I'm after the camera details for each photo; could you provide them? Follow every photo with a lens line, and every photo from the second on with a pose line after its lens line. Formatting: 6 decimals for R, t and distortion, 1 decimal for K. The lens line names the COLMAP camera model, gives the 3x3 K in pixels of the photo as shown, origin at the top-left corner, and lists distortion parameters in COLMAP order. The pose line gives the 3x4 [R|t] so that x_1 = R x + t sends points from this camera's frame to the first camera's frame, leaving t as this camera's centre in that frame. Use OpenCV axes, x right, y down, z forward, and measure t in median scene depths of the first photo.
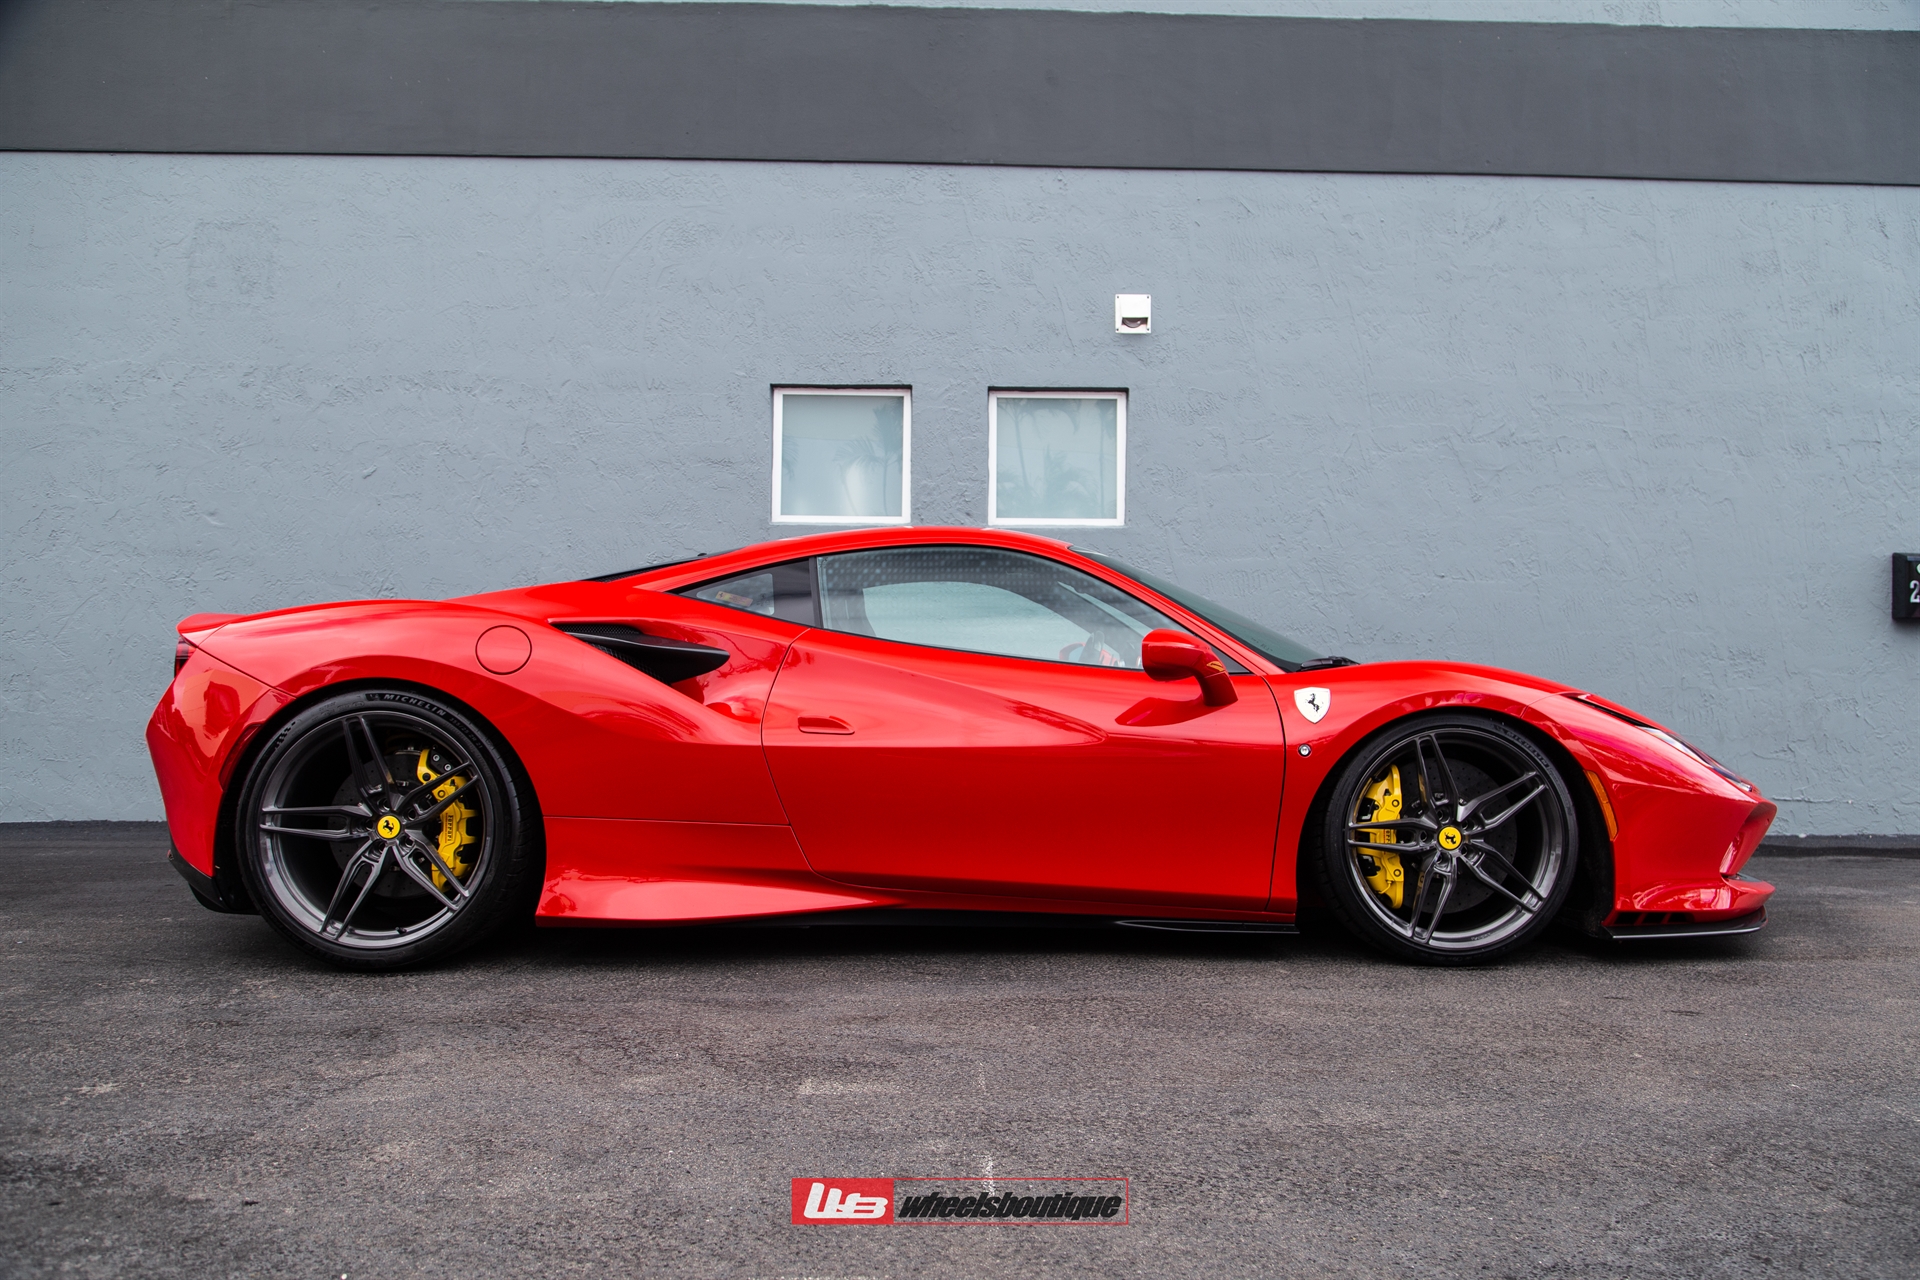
lens RADIAL K [[1451.9, 0, 956.7], [0, 1451.9, 638.1], [0, 0, 1]] dist [-0.012281, 0.006699]
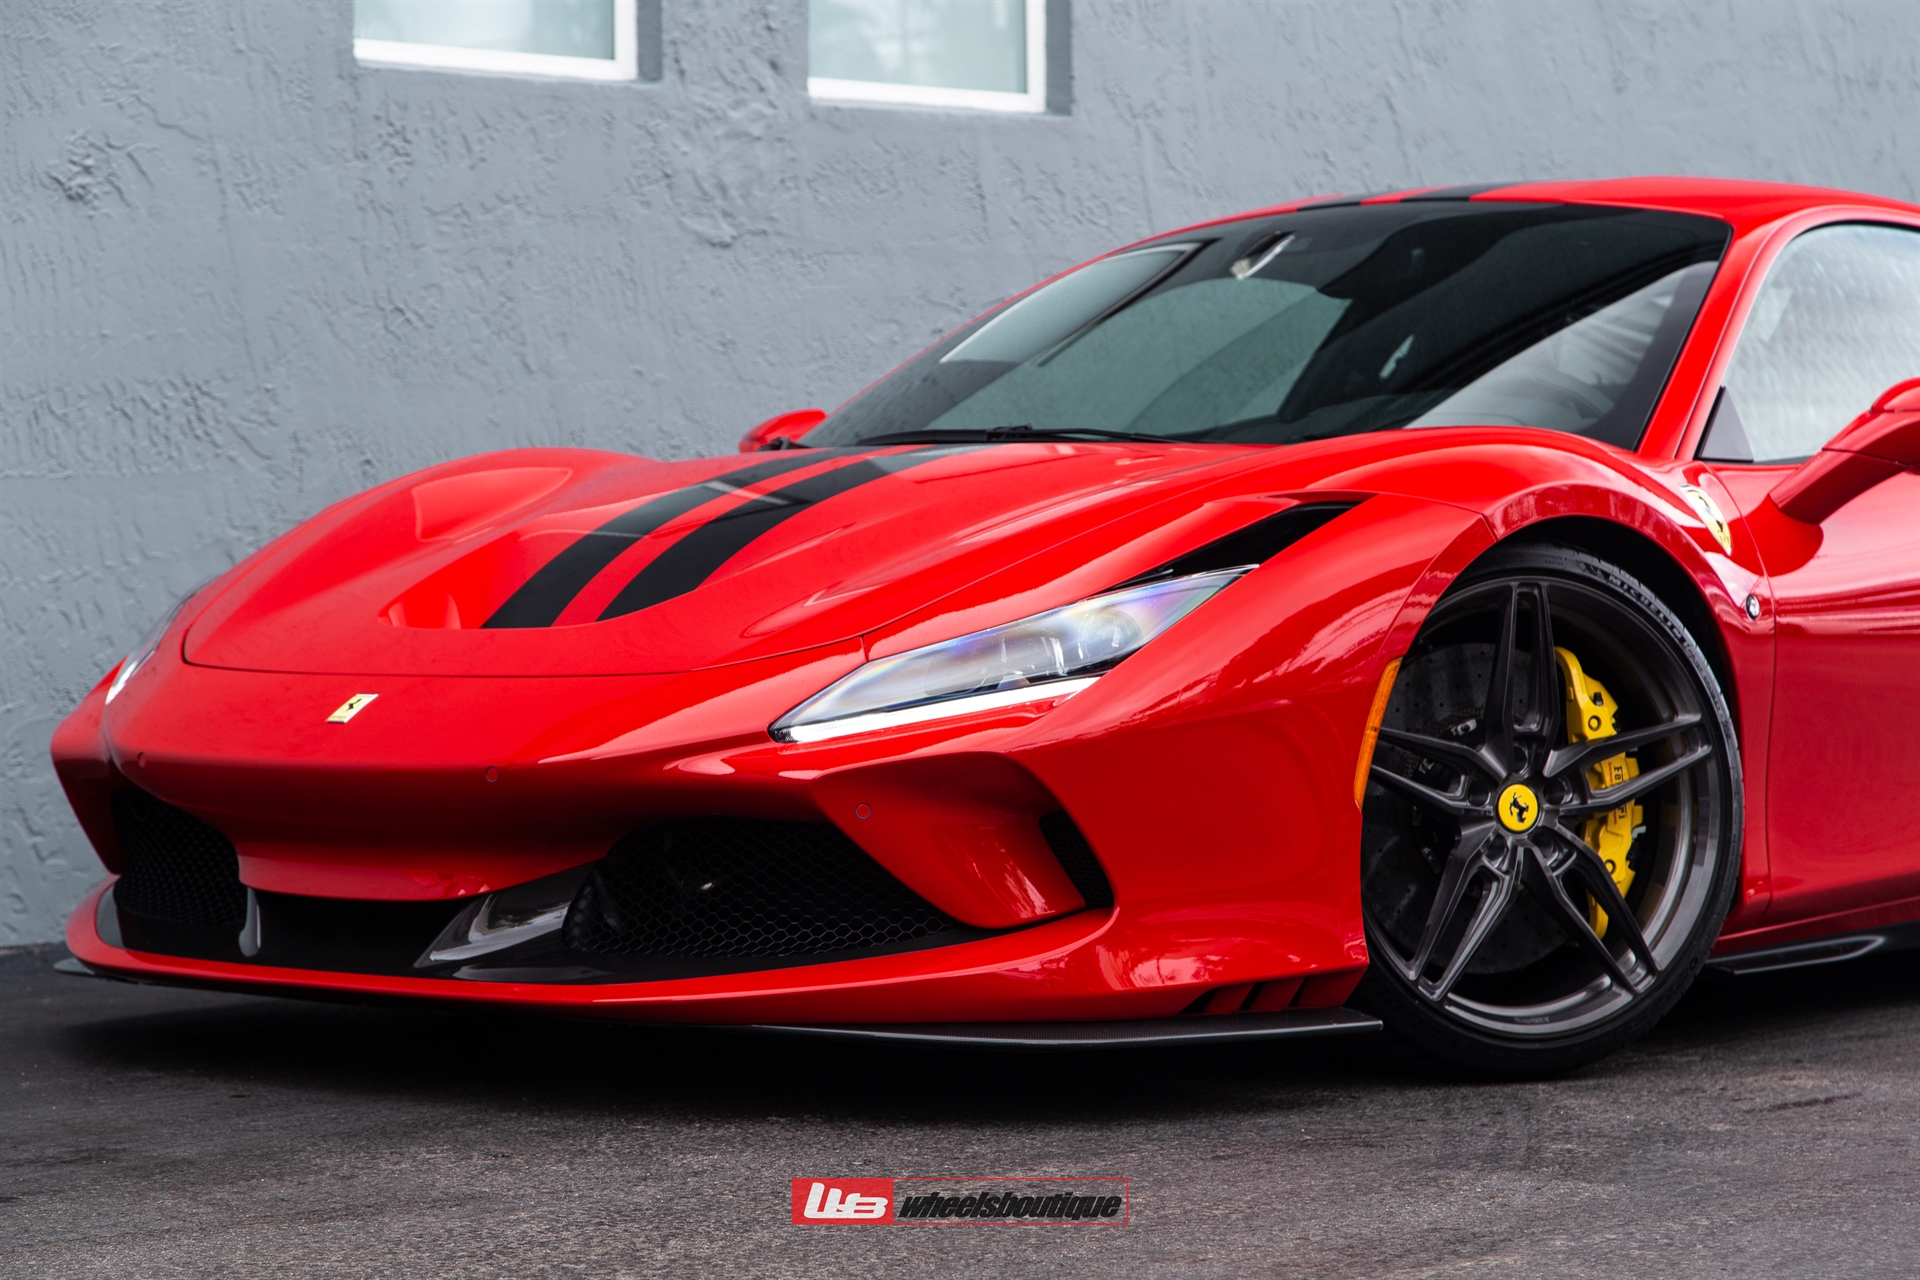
lens RADIAL K [[5335.1, 0, 944.8], [0, 5335.1, 636.3], [0, 0, 1]] dist [0.080530, 0.000000]
pose [[0.722065, -0.023652, 0.691421, -0.908922], [-0.006900, 0.999120, 0.041383, 0.004368], [-0.691791, -0.034652, 0.721266, -0.024006]]
